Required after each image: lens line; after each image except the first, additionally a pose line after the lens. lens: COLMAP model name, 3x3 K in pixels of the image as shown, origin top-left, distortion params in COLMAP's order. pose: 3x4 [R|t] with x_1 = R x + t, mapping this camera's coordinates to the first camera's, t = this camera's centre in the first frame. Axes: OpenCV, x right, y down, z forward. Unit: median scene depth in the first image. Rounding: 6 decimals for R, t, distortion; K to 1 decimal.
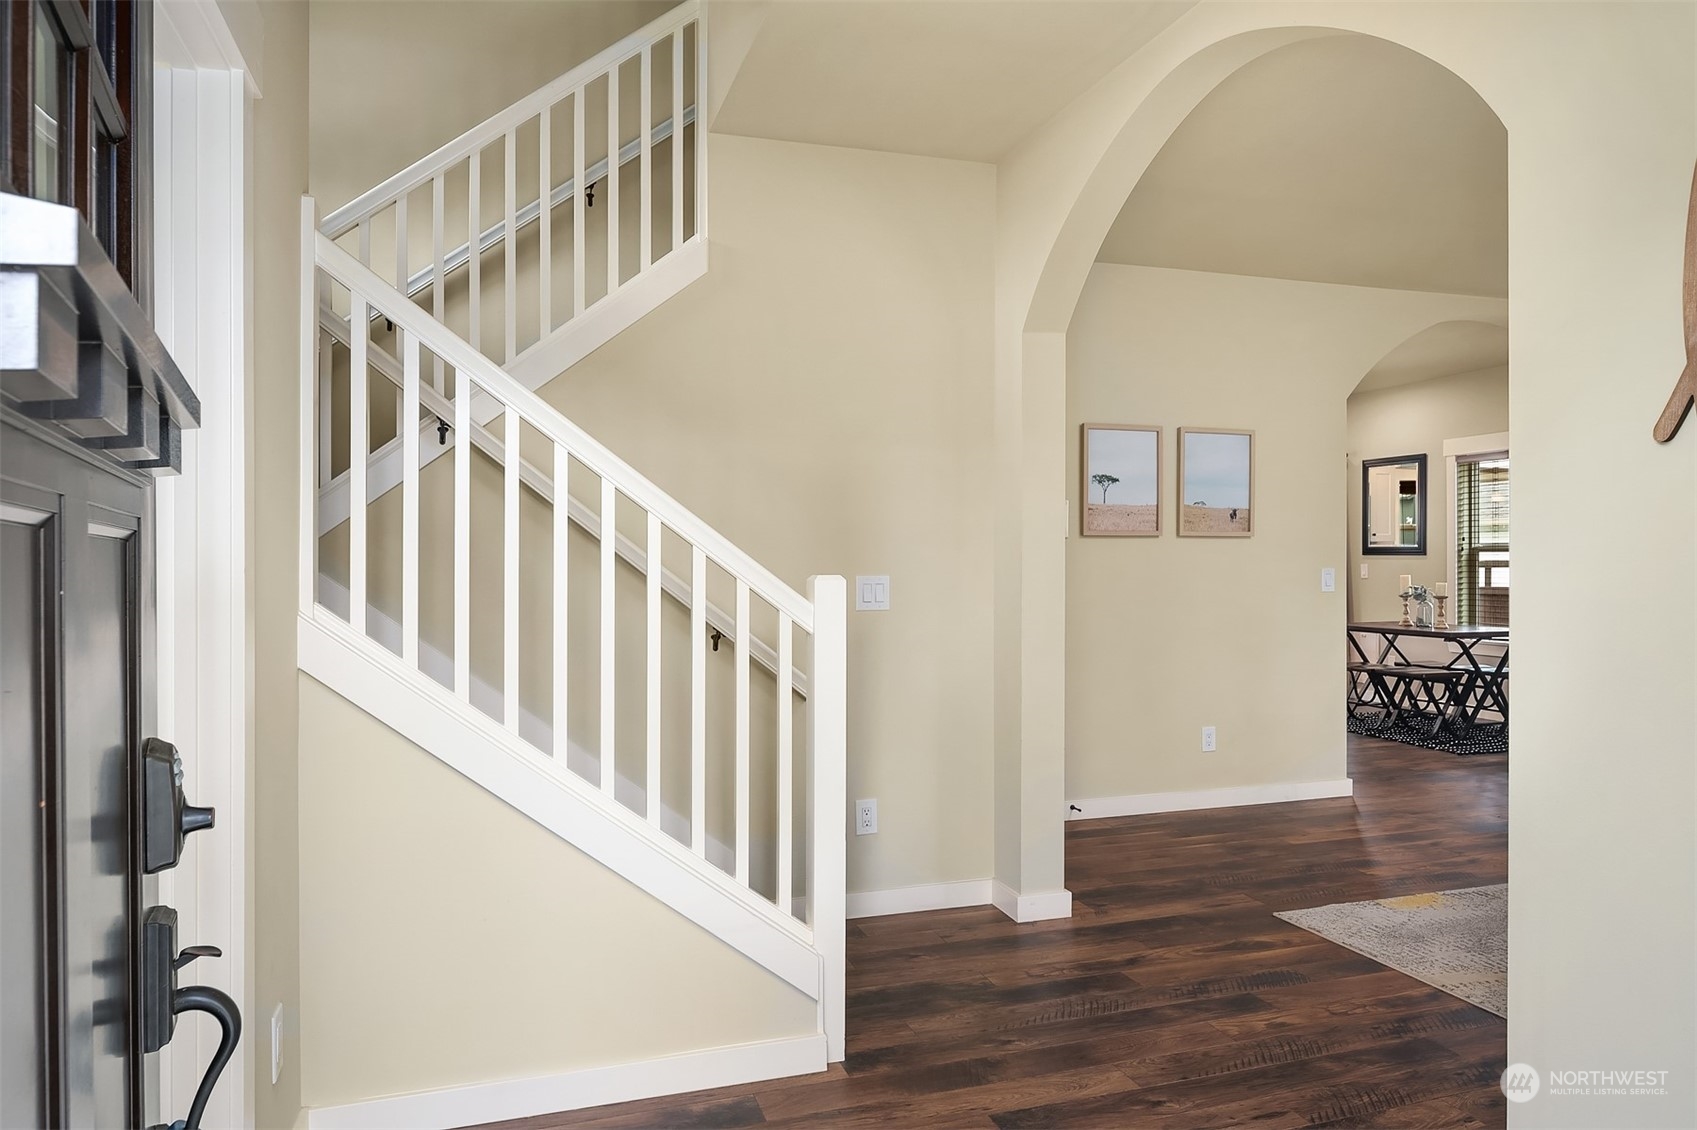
lens RADIAL K [[1107.5, 0, 848.5], [0, 1107.5, 565.0], [0, 0, 1]] dist [0.038158, 0.000065]
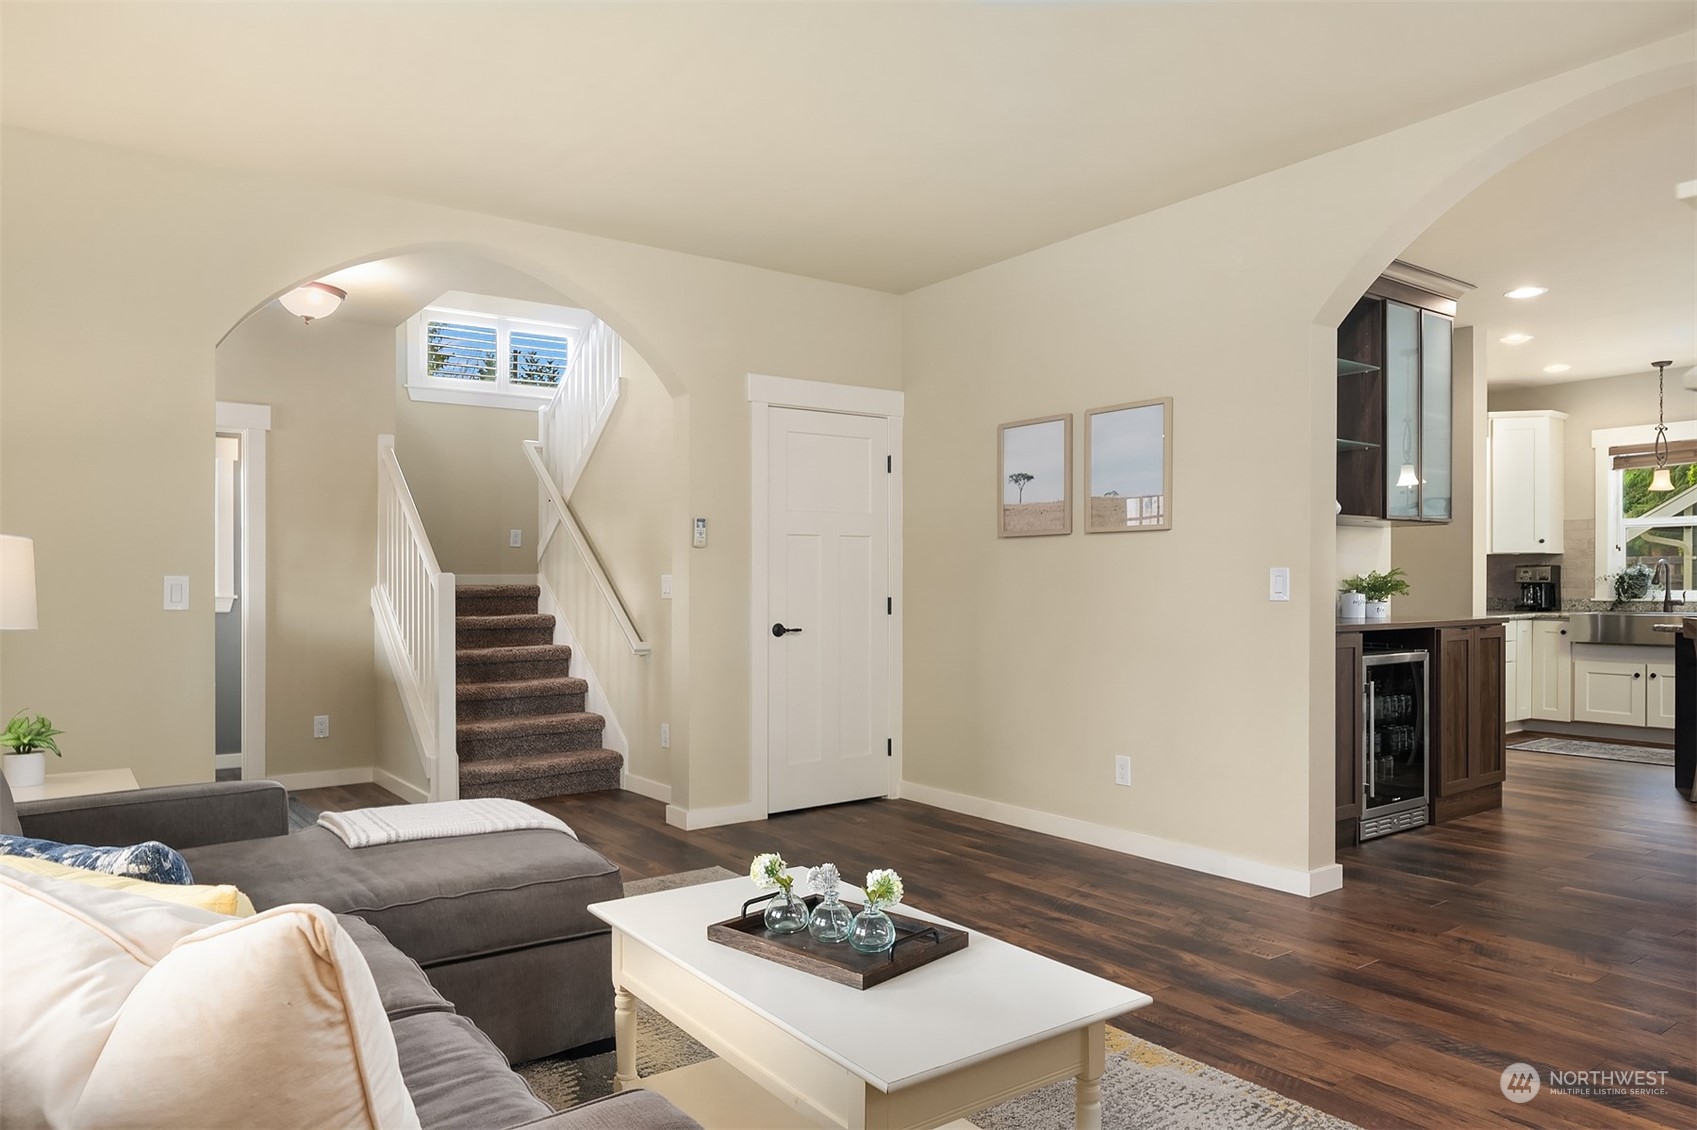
lens RADIAL K [[1107.5, 0, 848.5], [0, 1107.5, 565.0], [0, 0, 1]] dist [0.038158, 0.000065]
pose [[0.310087, -0.010507, -0.950650, 1.097940], [-0.000227, 0.999938, -0.011126, 0.009293], [0.950708, 0.003666, 0.310066, 0.556485]]
